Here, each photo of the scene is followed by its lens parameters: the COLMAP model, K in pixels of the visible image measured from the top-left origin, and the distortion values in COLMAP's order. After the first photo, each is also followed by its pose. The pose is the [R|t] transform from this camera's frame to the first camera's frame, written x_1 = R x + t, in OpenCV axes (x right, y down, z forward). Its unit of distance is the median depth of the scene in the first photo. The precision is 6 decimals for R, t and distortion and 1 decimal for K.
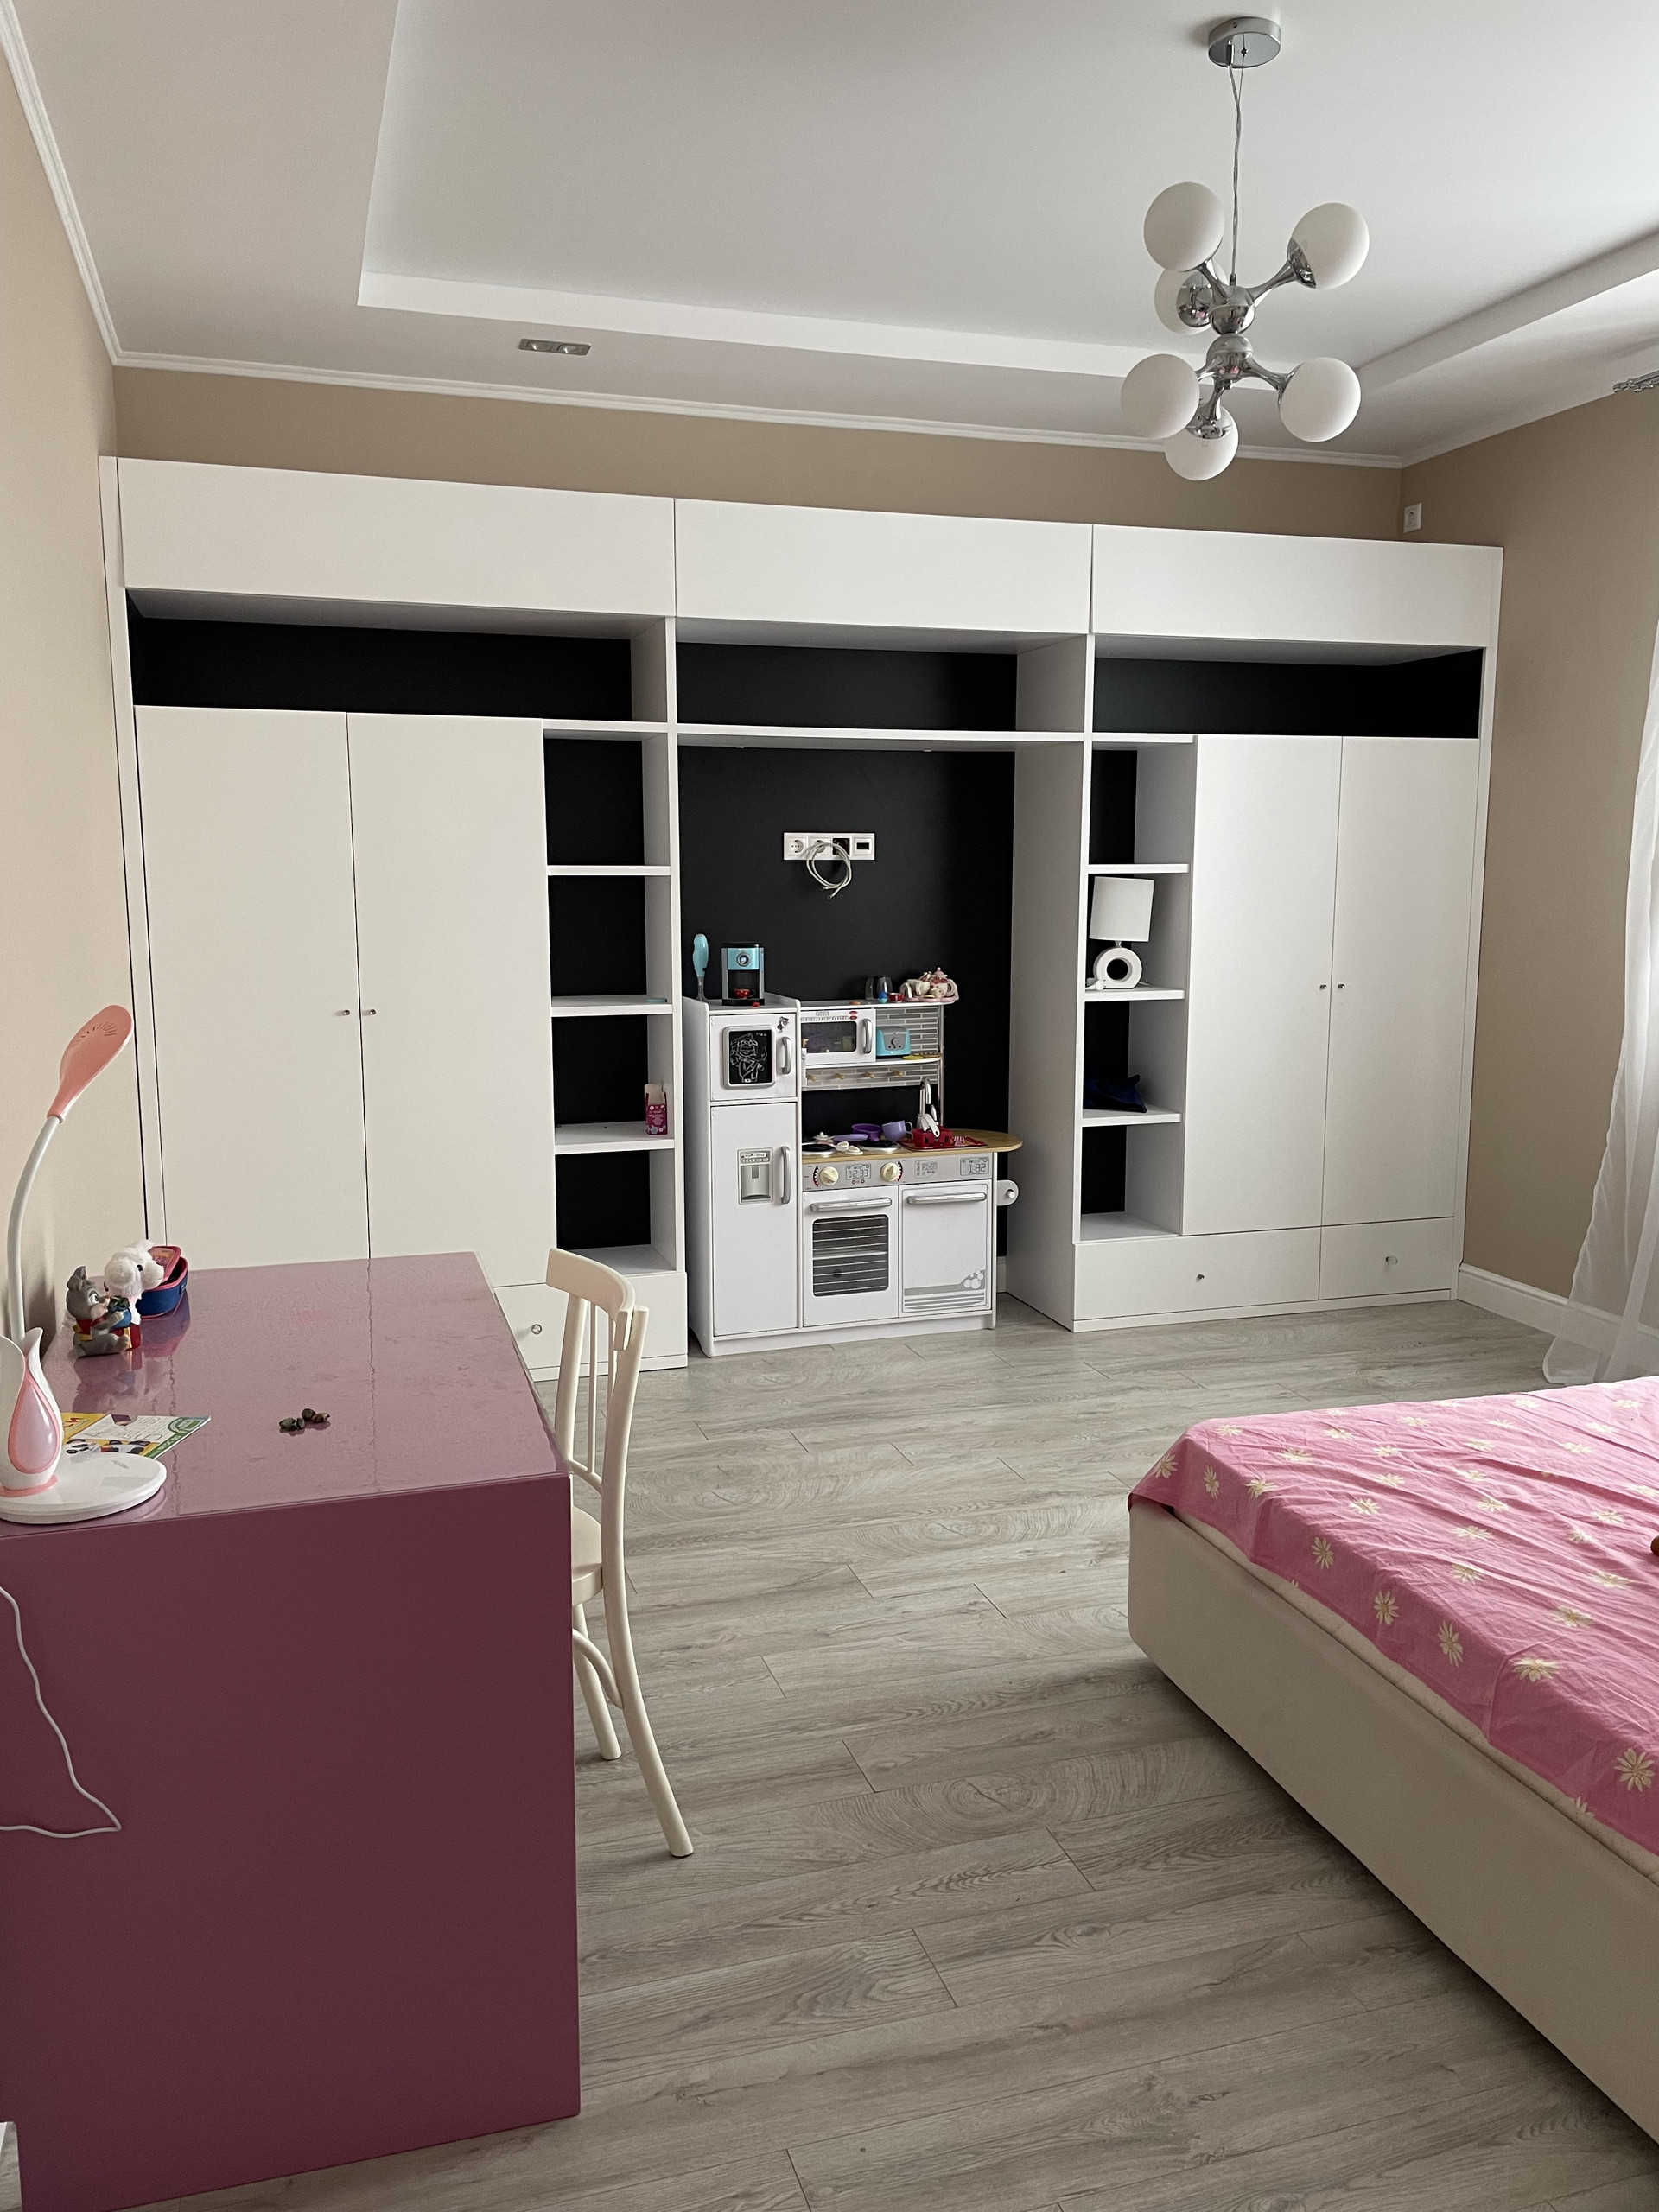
lens RADIAL K [[1686.8, 0, 824.6], [0, 1686.8, 1106.9], [0, 0, 1]] dist [0.067825, -0.068712]
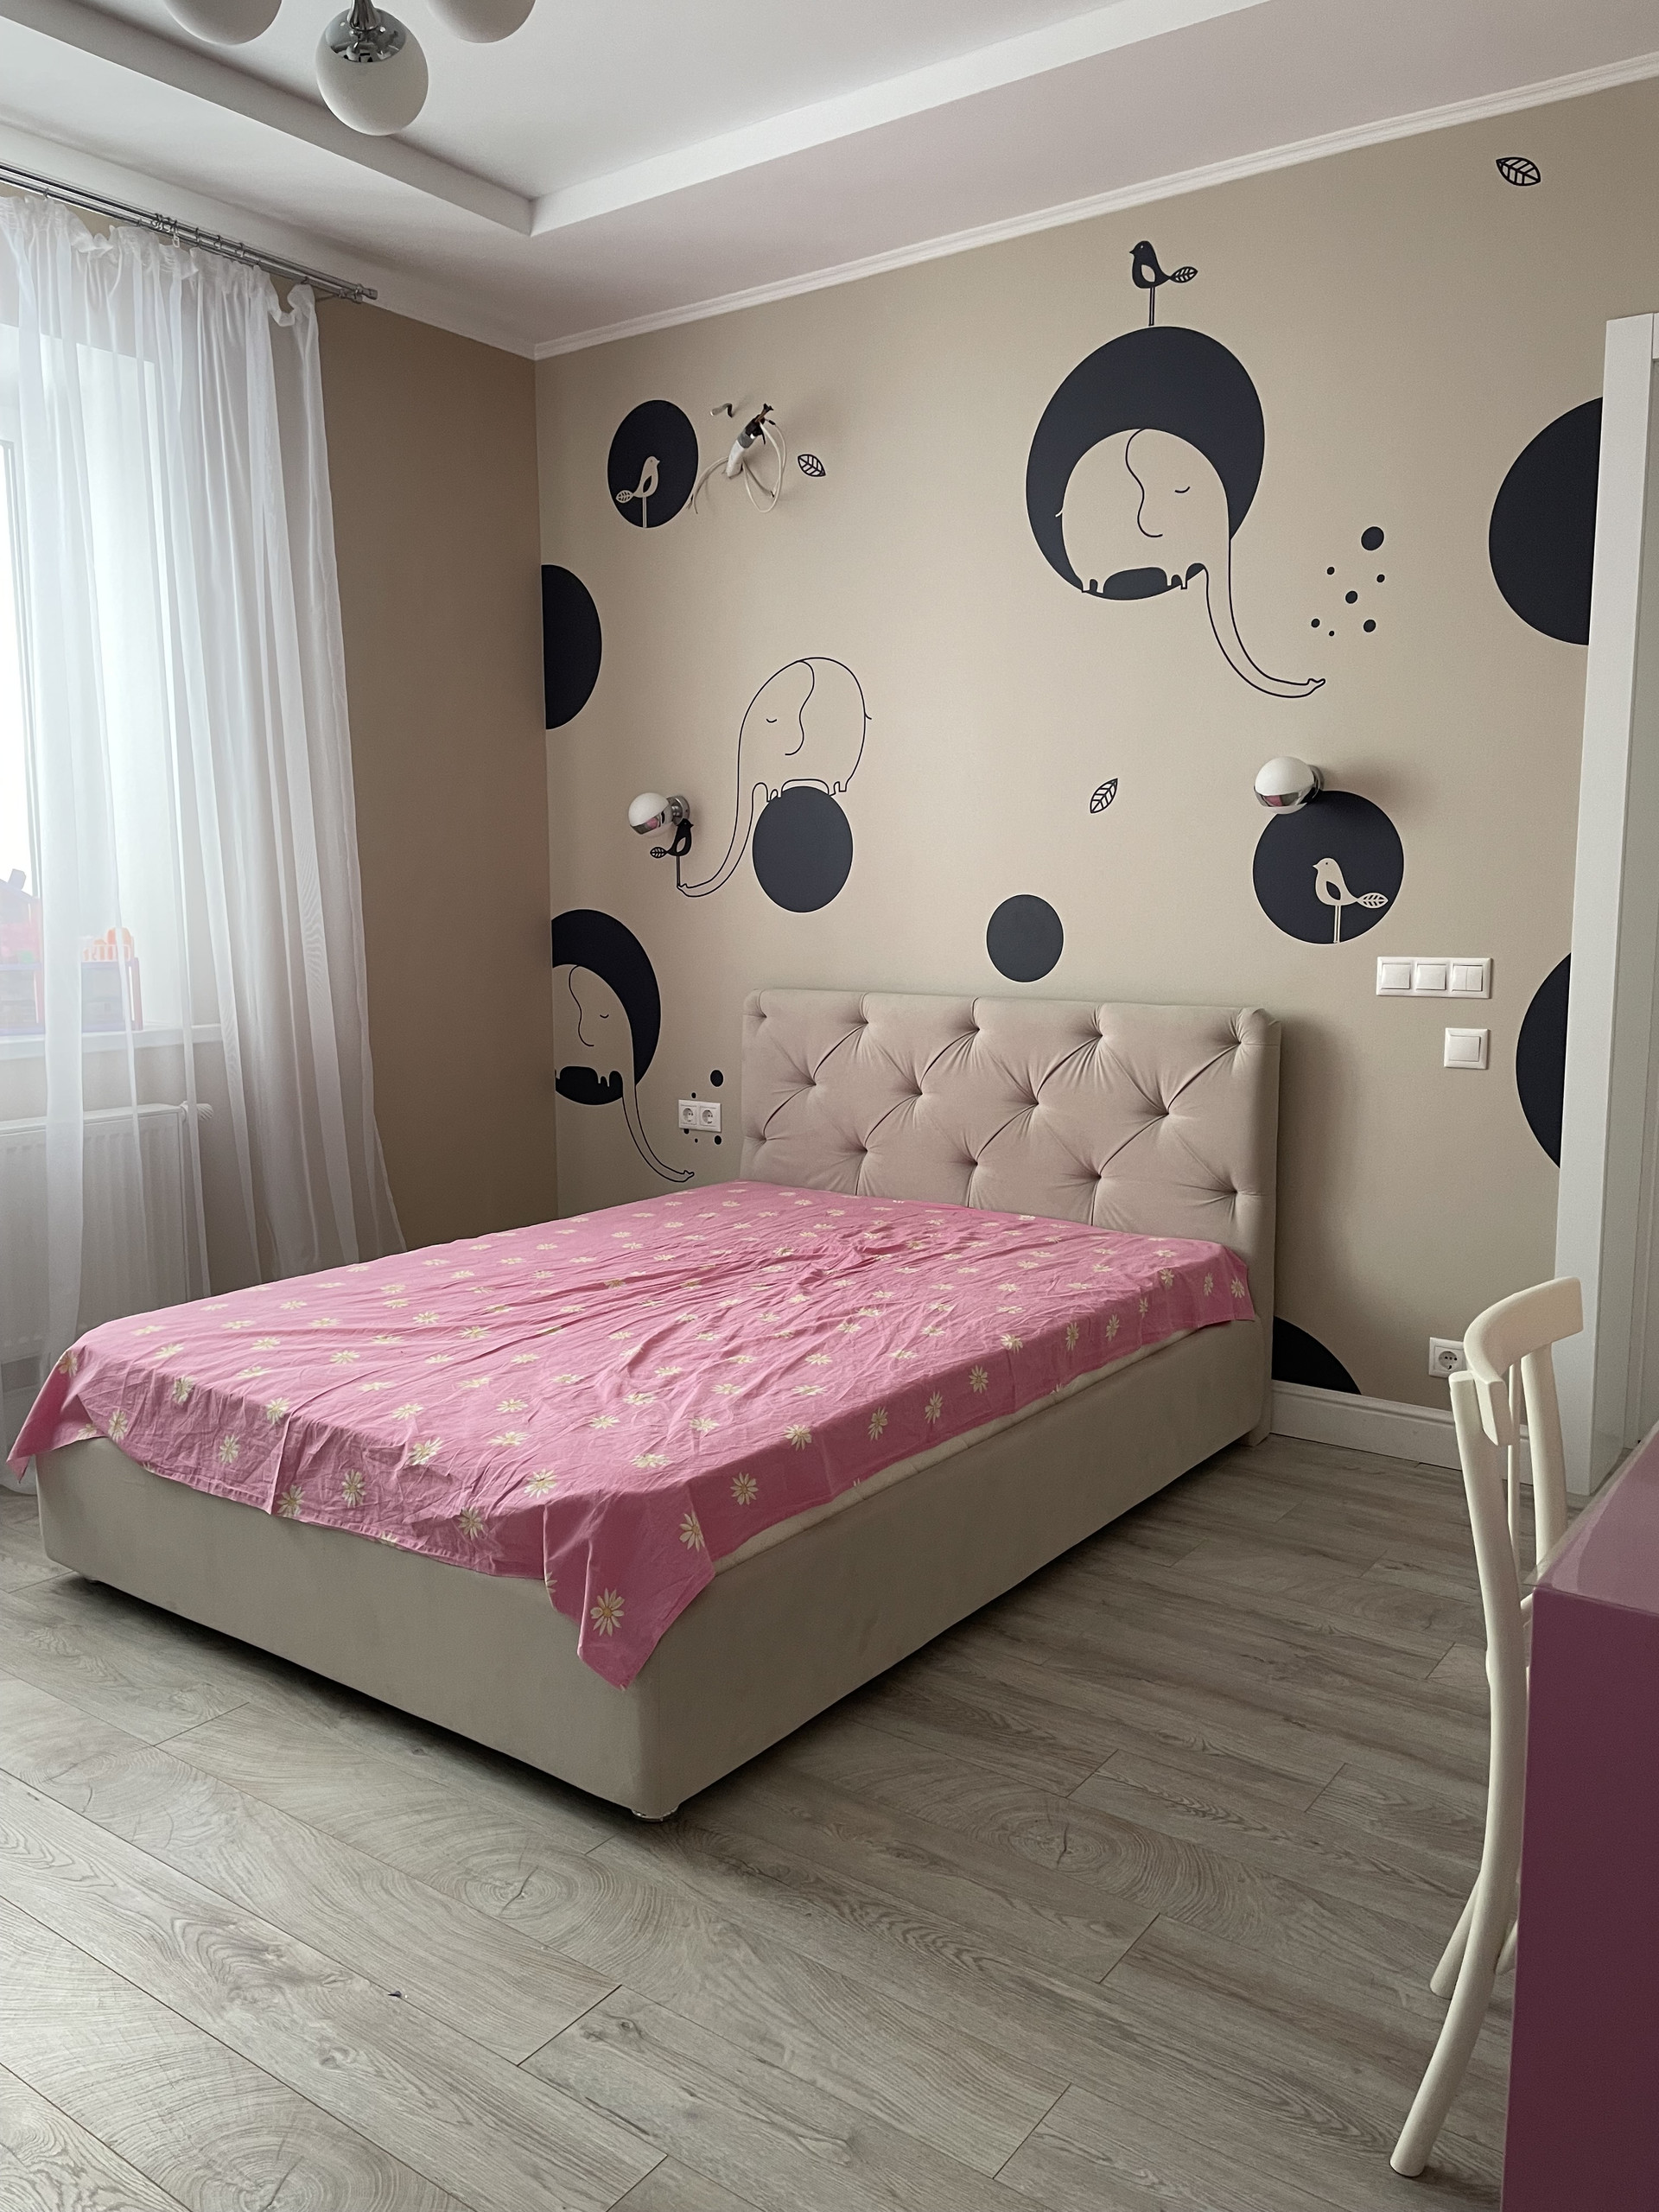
lens RADIAL K [[1686.8, 0, 818.9], [0, 1686.8, 1106.5], [0, 0, 1]] dist [0.067825, -0.068712]
pose [[-0.596982, -0.104861, 0.795372, -0.500149], [0.116671, 0.969533, 0.215392, -0.156071], [-0.793726, 0.221382, -0.566559, 1.607840]]
